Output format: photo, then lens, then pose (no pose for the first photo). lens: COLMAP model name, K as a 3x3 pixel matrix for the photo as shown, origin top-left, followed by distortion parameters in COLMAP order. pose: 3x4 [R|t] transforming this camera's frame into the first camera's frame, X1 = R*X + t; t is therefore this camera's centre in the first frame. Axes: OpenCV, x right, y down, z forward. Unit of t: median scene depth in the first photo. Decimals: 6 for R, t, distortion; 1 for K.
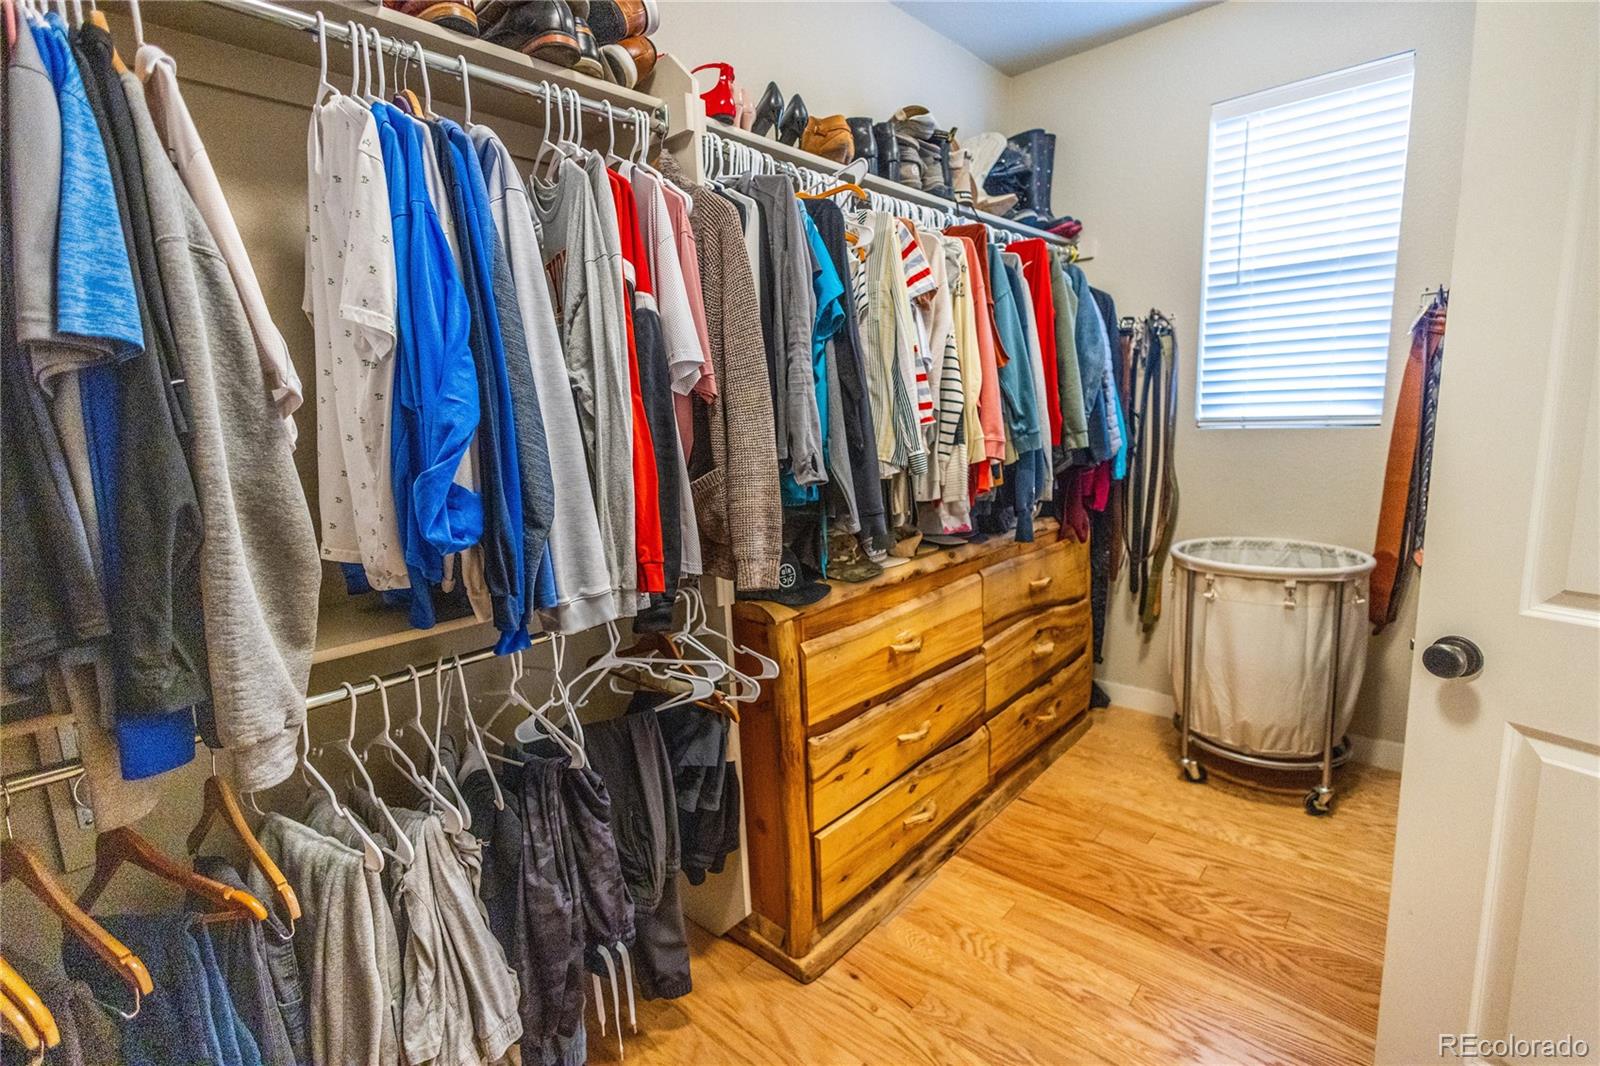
lens RADIAL K [[745.3, 0, 800.0], [0, 745.3, 533.0], [0, 0, 1]] dist [0.012207, -0.000615]
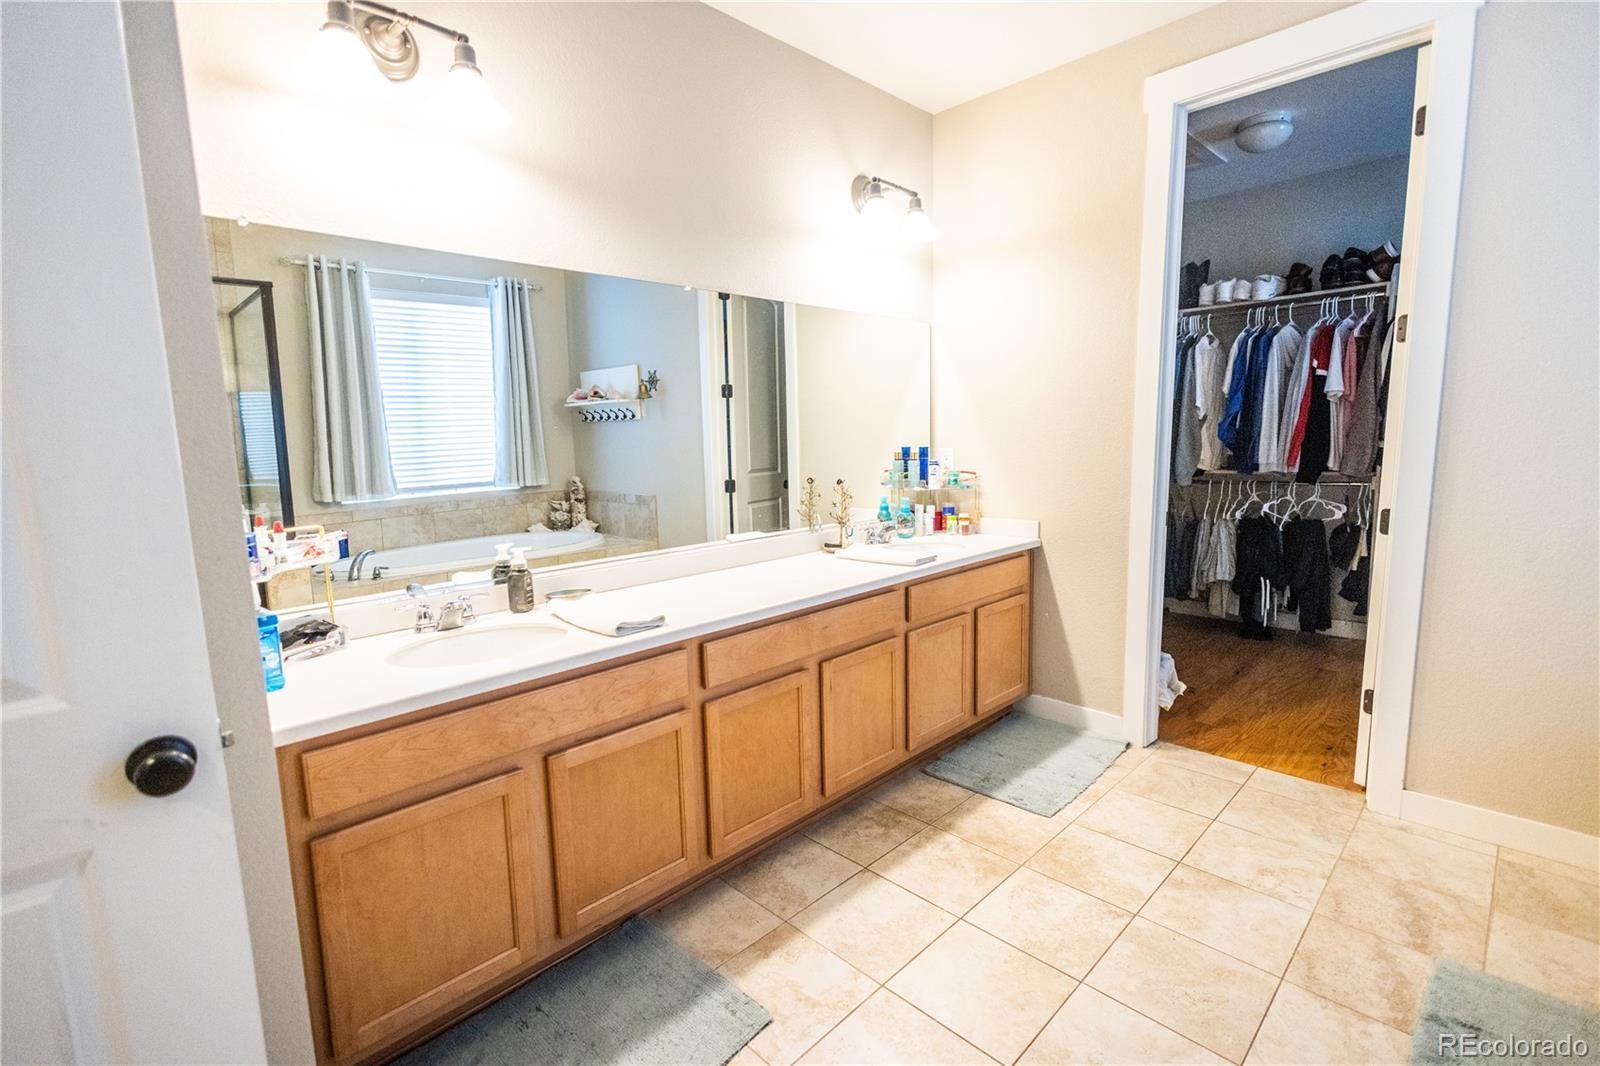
lens RADIAL K [[745.3, 0, 800.0], [0, 745.3, 533.0], [0, 0, 1]] dist [0.012207, -0.000615]
pose [[-0.046250, 0.170642, -0.984247, 2.252587], [-0.140332, 0.974420, 0.175533, 0.069166], [0.989024, 0.146240, -0.021120, -0.700696]]
